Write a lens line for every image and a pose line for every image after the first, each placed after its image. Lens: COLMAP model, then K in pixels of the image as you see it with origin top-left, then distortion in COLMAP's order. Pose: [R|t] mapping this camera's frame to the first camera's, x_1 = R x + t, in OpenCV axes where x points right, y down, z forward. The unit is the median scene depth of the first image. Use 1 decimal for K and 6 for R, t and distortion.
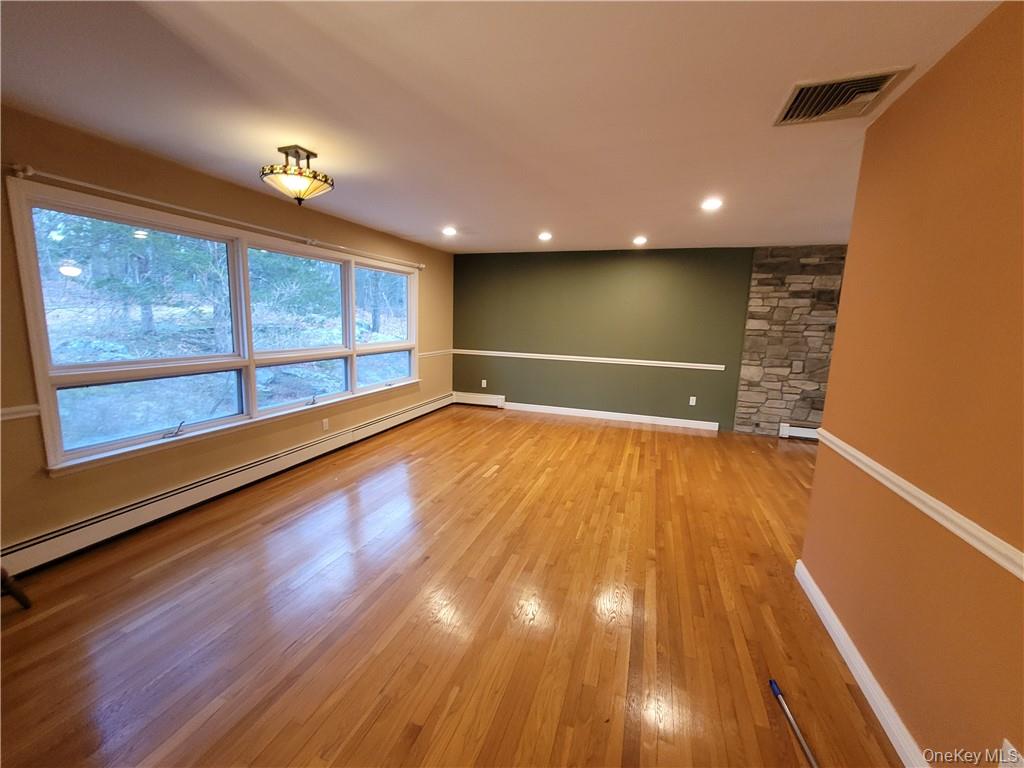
lens RADIAL K [[400.8, 0, 515.8], [0, 400.8, 381.6], [0, 0, 1]] dist [-0.002017, -0.000140]
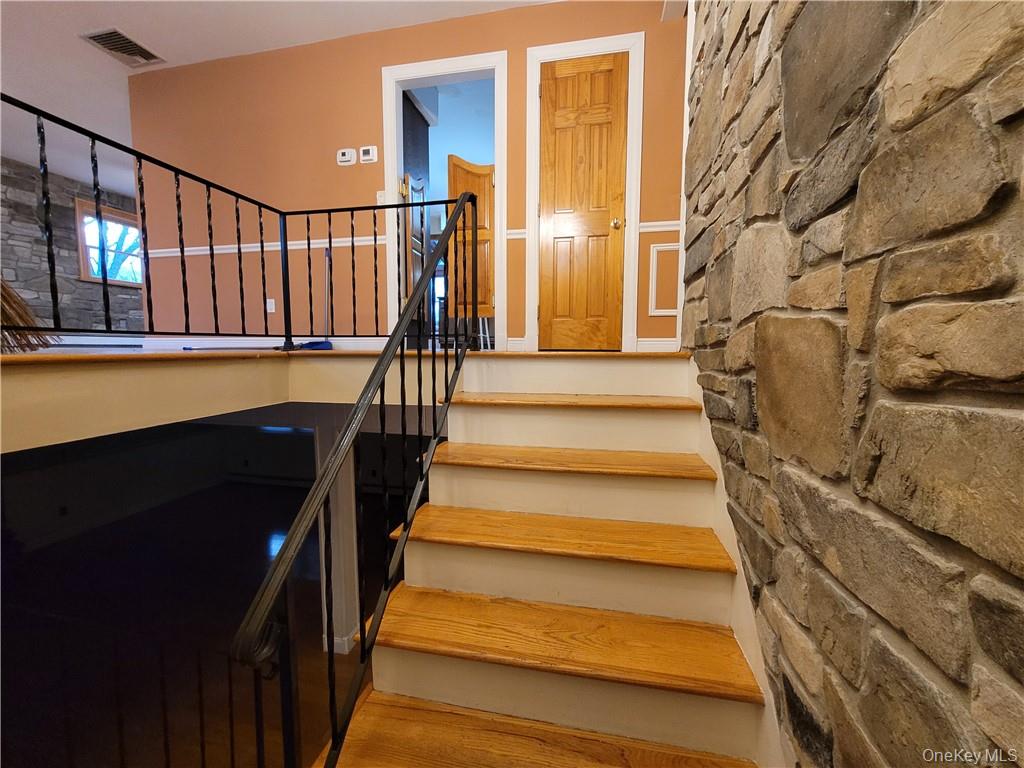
lens RADIAL K [[400.8, 0, 512.6], [0, 400.8, 382.6], [0, 0, 1]] dist [-0.002017, -0.000140]
pose [[-0.117079, -0.115327, 0.986404, -0.551875], [0.148417, 0.980049, 0.132200, 0.326953], [-0.981970, 0.161877, -0.097626, -0.140411]]
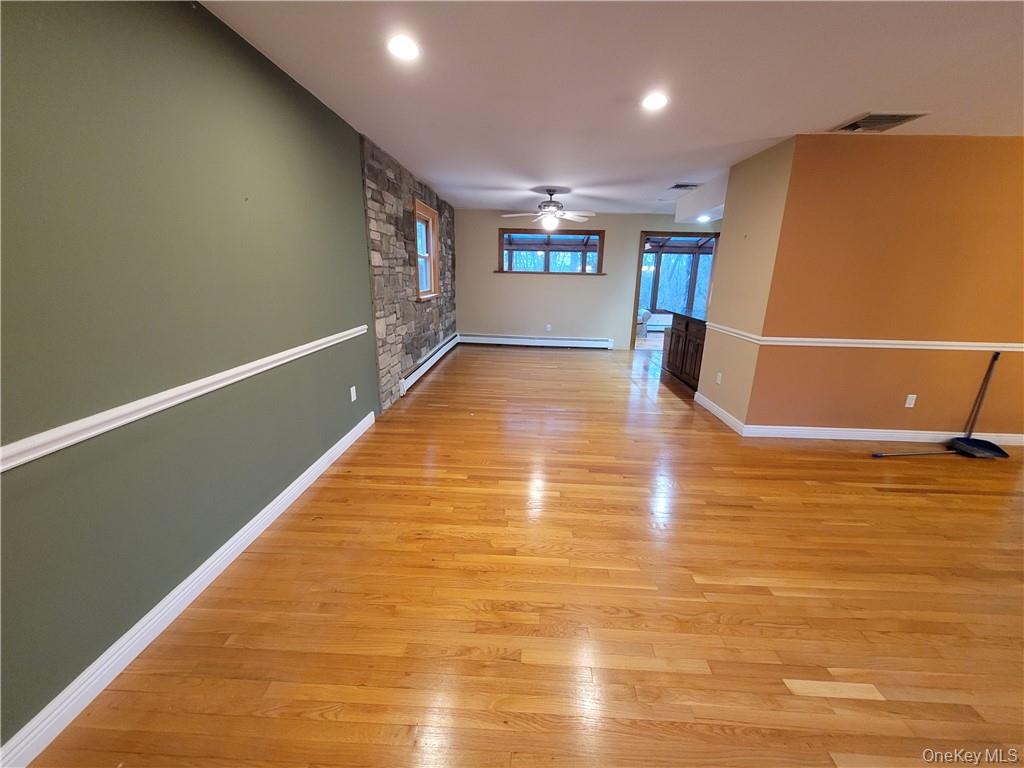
lens RADIAL K [[400.8, 0, 516.3], [0, 400.8, 382.0], [0, 0, 1]] dist [-0.002017, -0.000140]
pose [[-0.295970, -0.293304, 0.909052, -0.200187], [0.112808, 0.934297, 0.338177, -0.176169], [-0.948513, 0.202639, -0.243437, 1.155141]]
